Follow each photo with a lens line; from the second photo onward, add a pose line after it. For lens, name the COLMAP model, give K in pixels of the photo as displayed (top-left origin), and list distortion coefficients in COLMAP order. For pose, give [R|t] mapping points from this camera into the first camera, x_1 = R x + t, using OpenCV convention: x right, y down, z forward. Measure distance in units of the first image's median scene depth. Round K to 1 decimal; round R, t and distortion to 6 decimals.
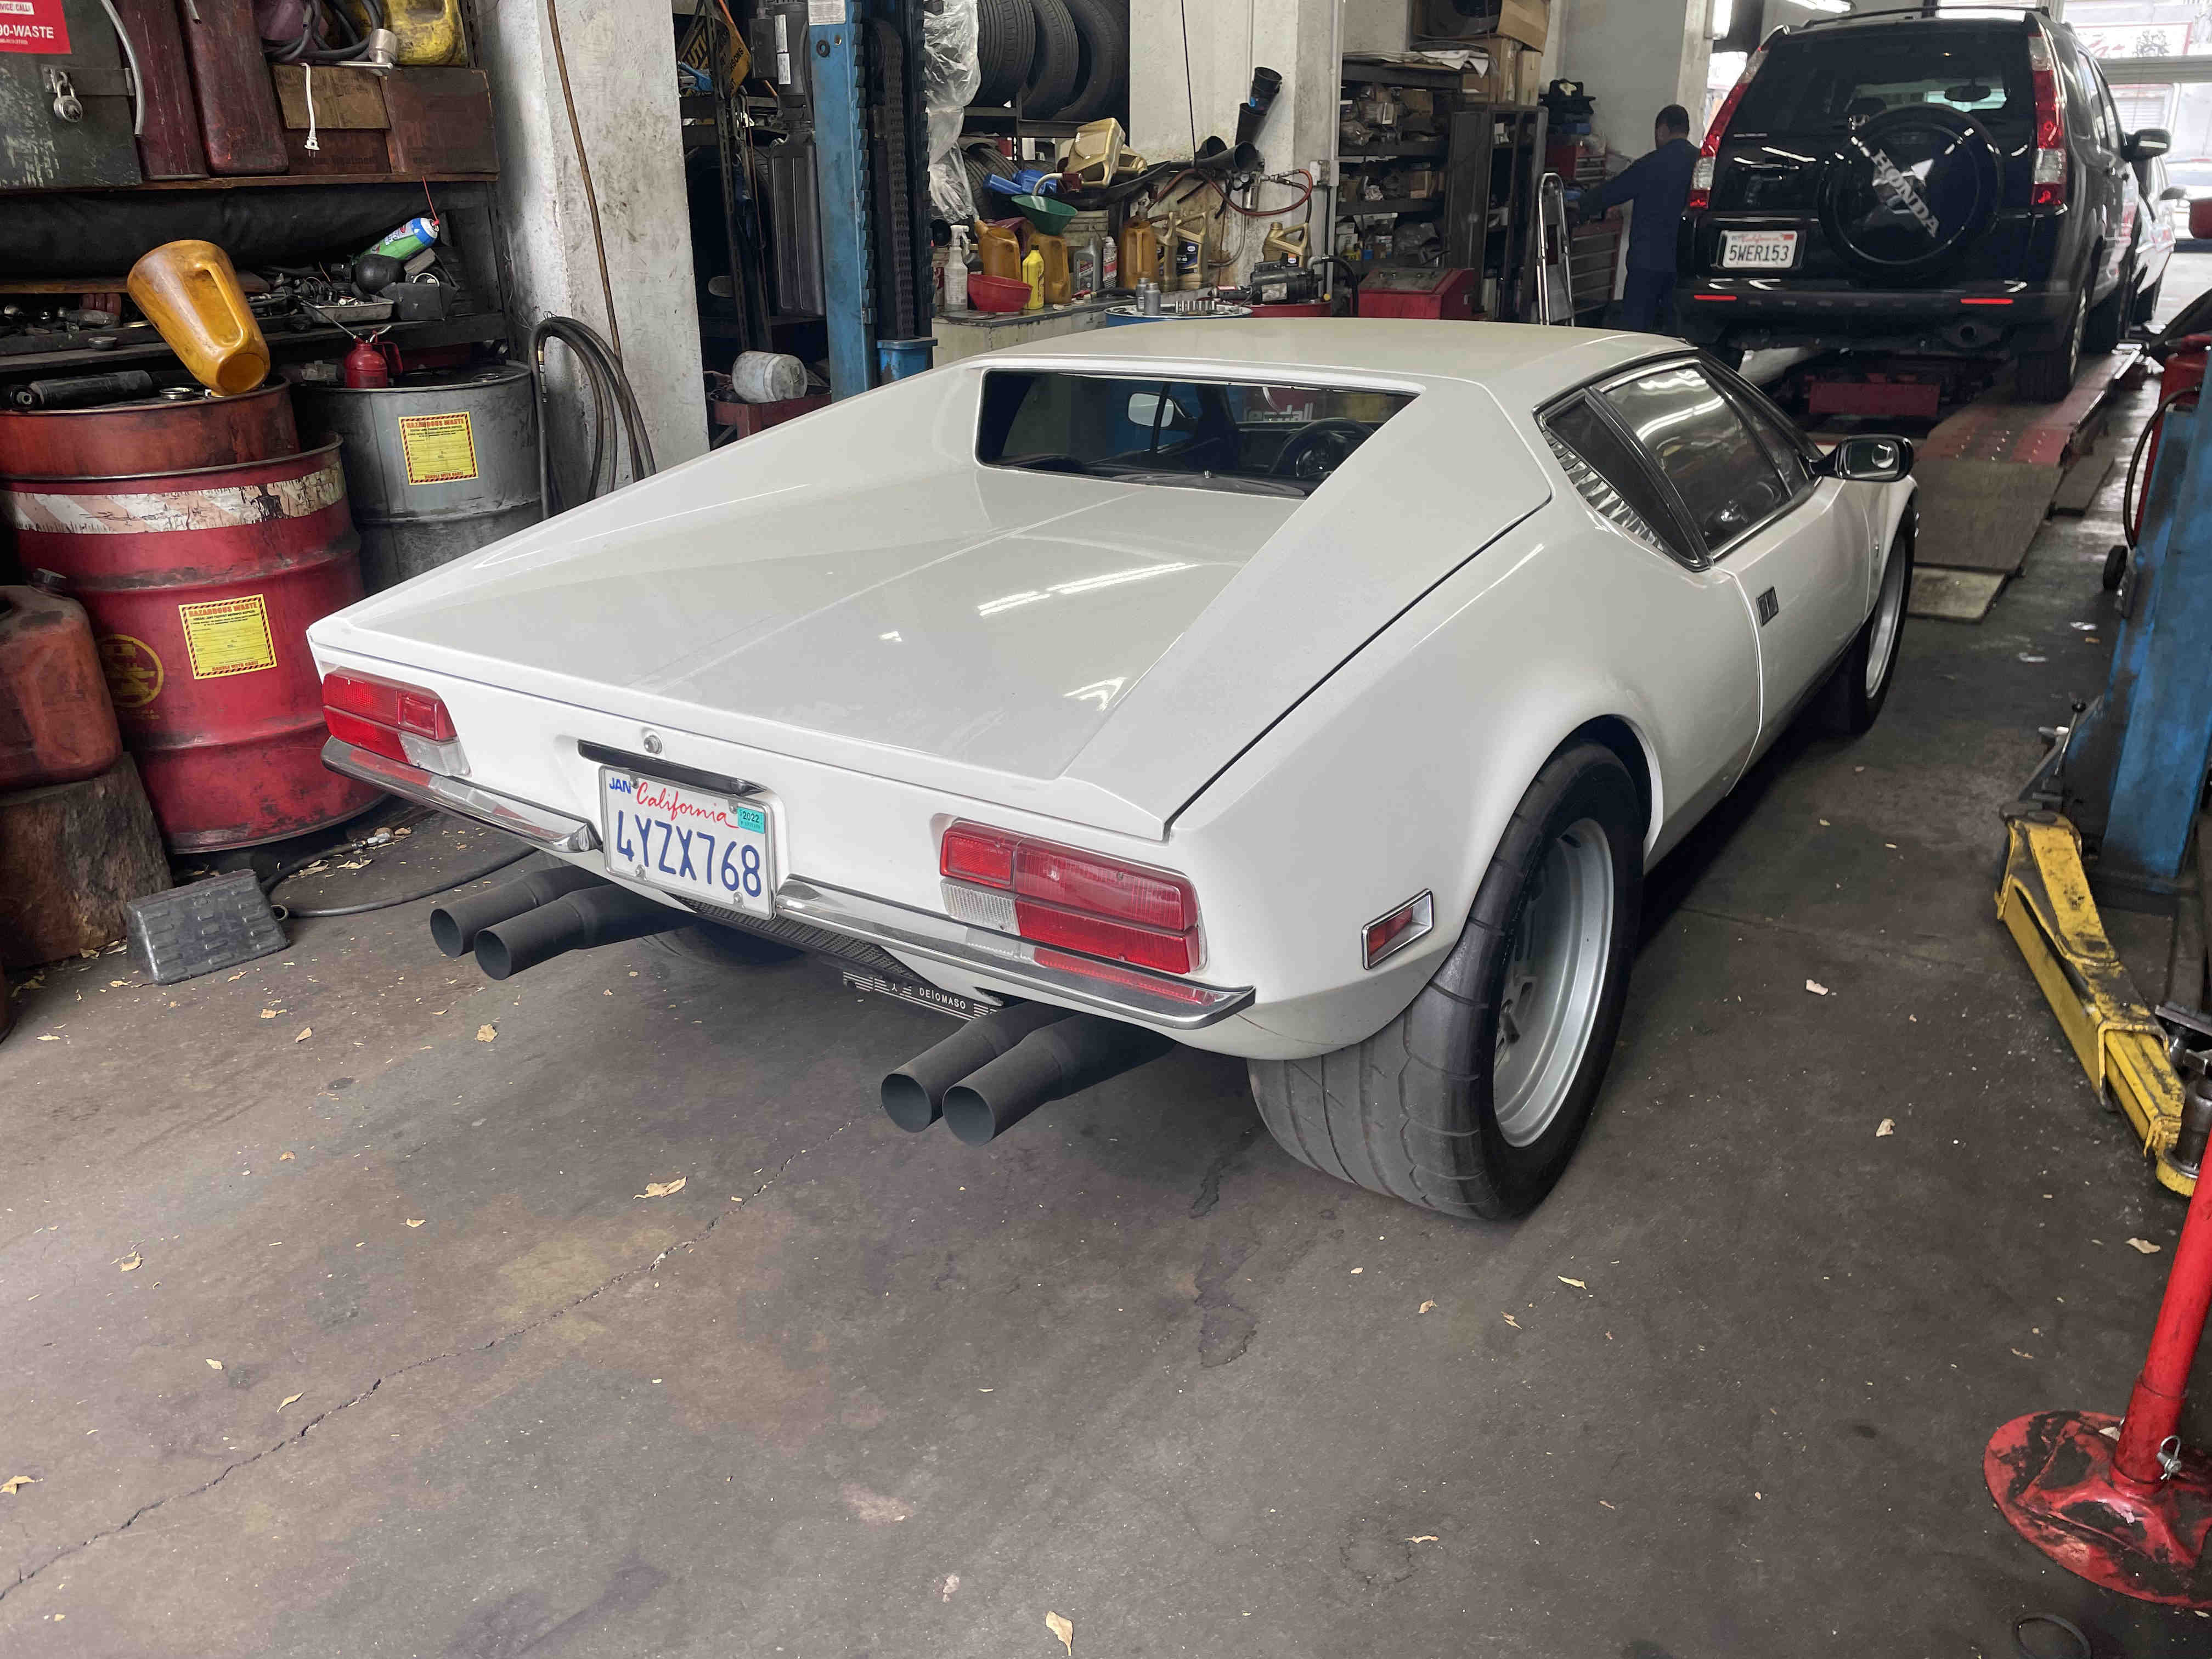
lens RADIAL K [[1672.3, 0, 1106.0], [0, 1672.3, 829.5], [0, 0, 1]] dist [0.077802, -0.118061]
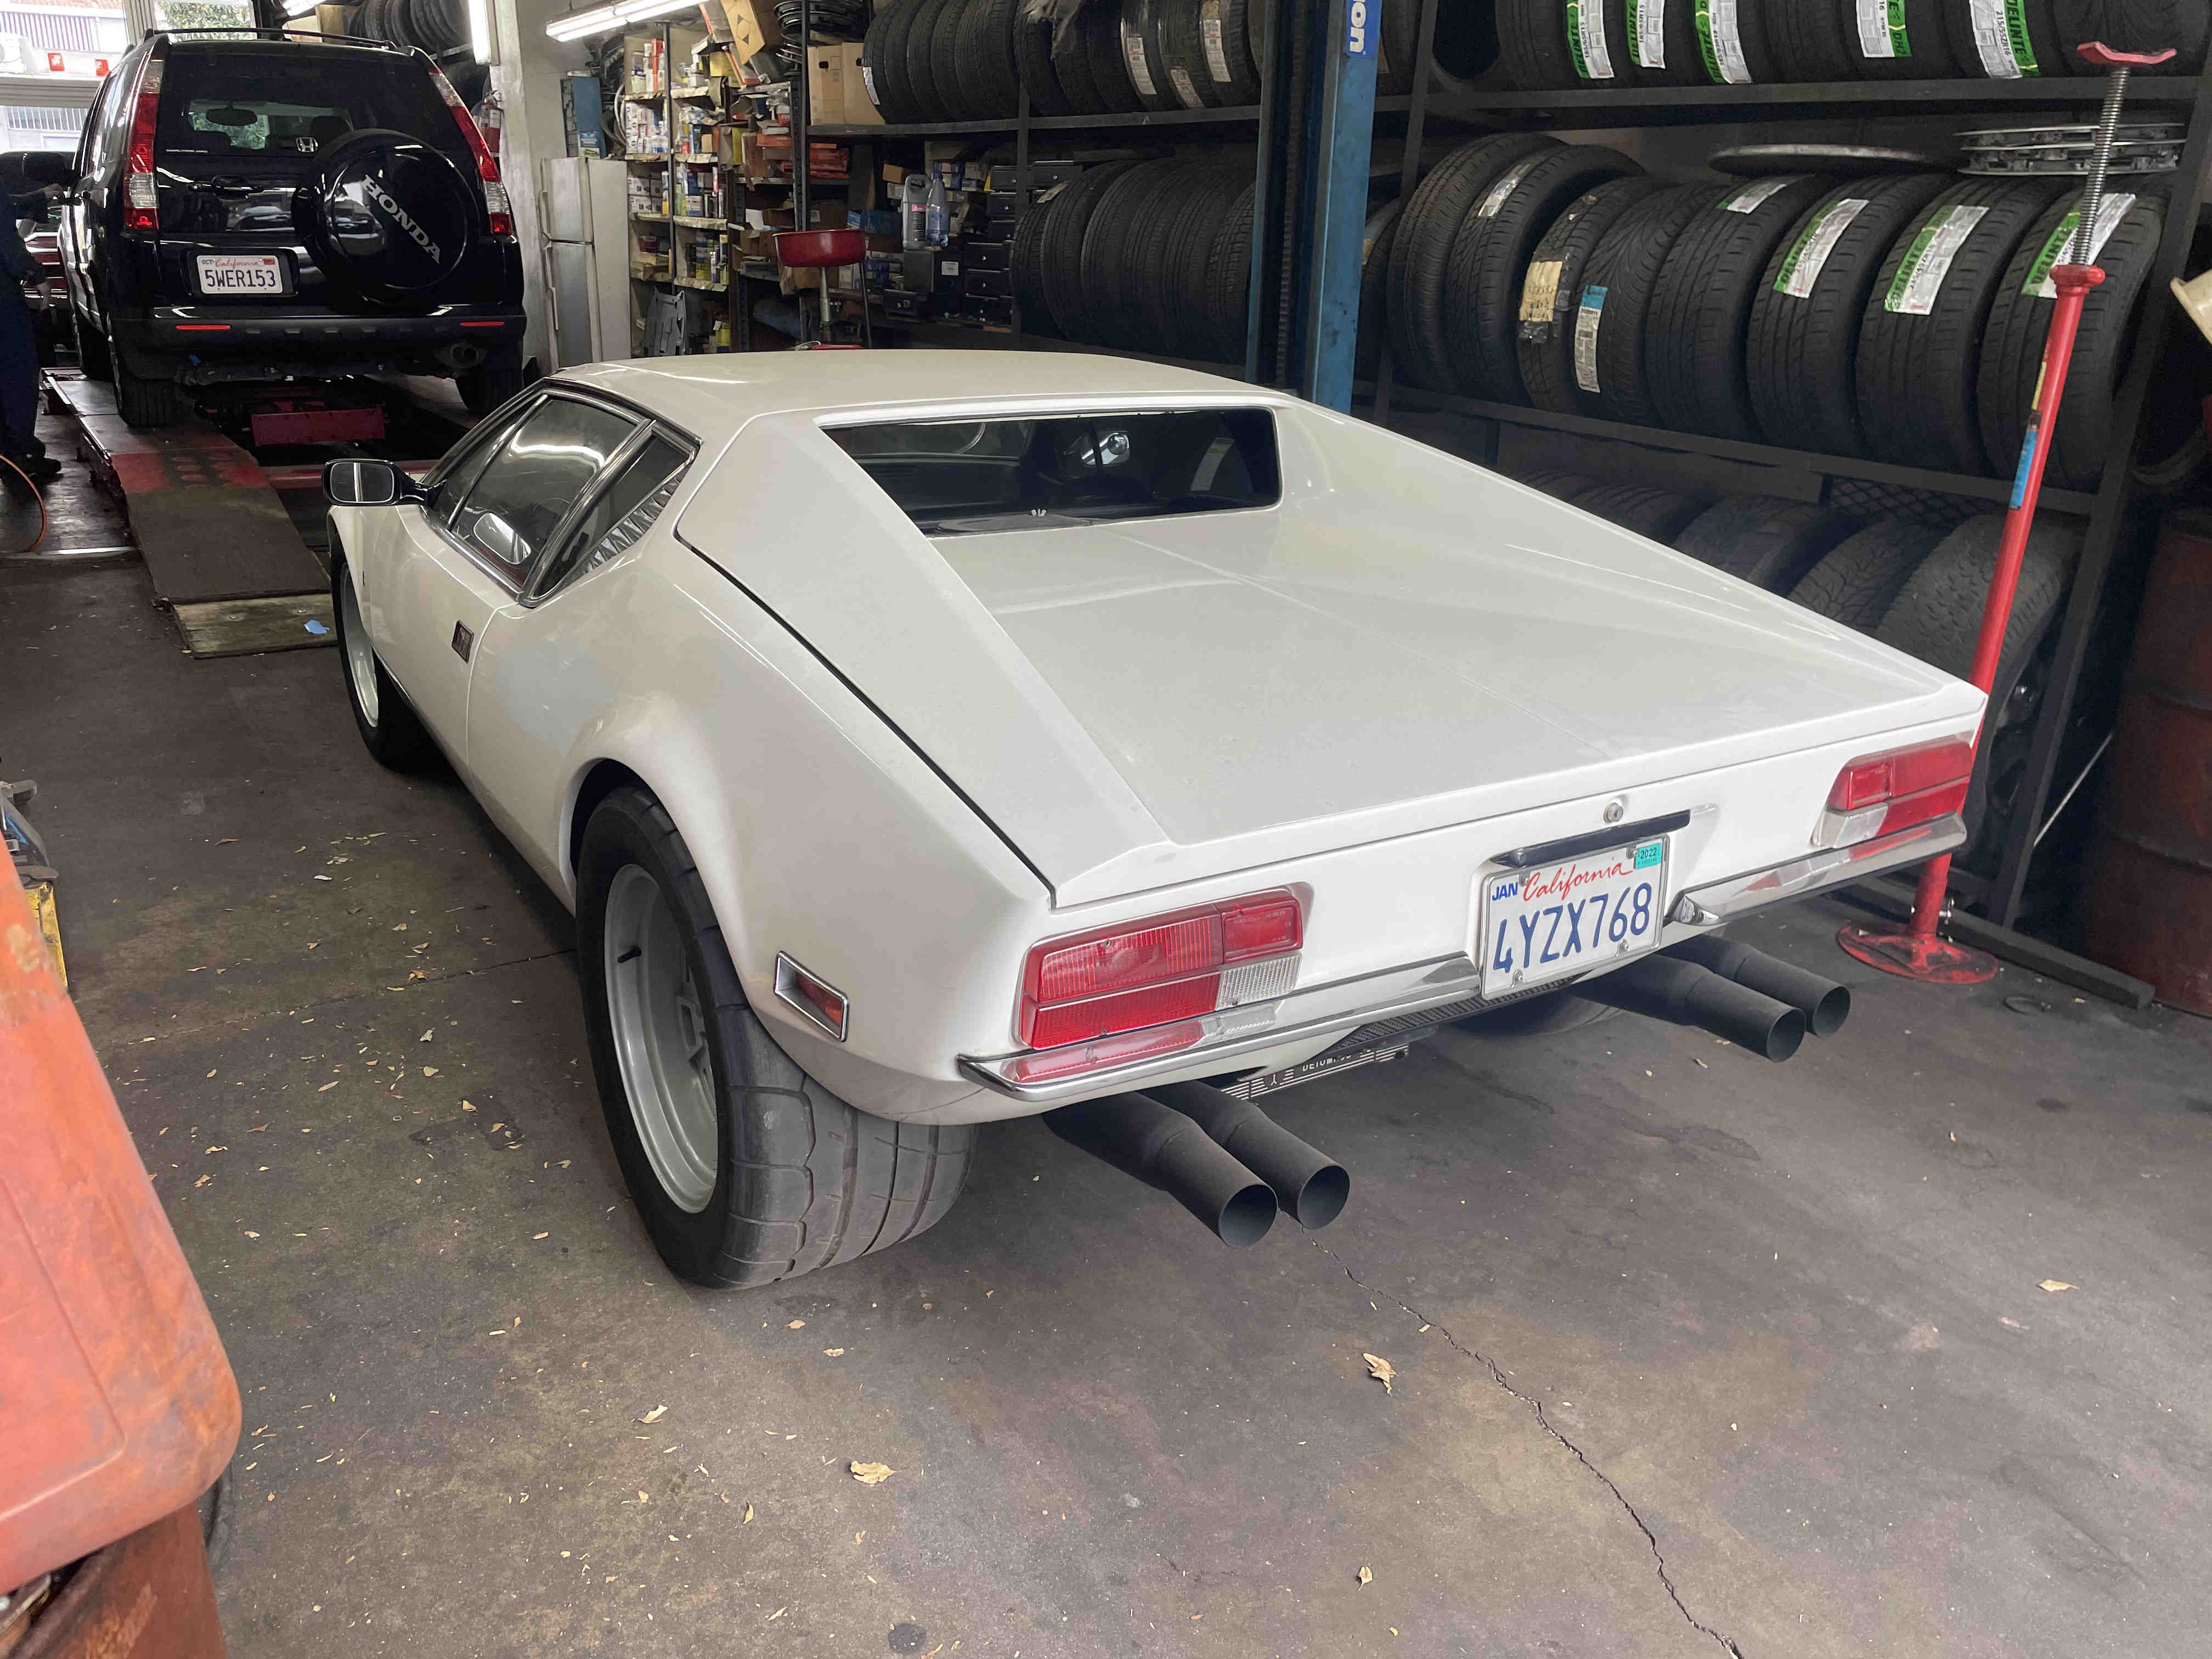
lens RADIAL K [[1672.3, 0, 1106.0], [0, 1672.3, 829.5], [0, 0, 1]] dist [0.077802, -0.118061]
pose [[0.393453, -0.289304, 0.872638, -1.139434], [0.299011, 0.937858, 0.176109, -0.276512], [-0.869360, 0.191638, 0.455508, 0.781130]]
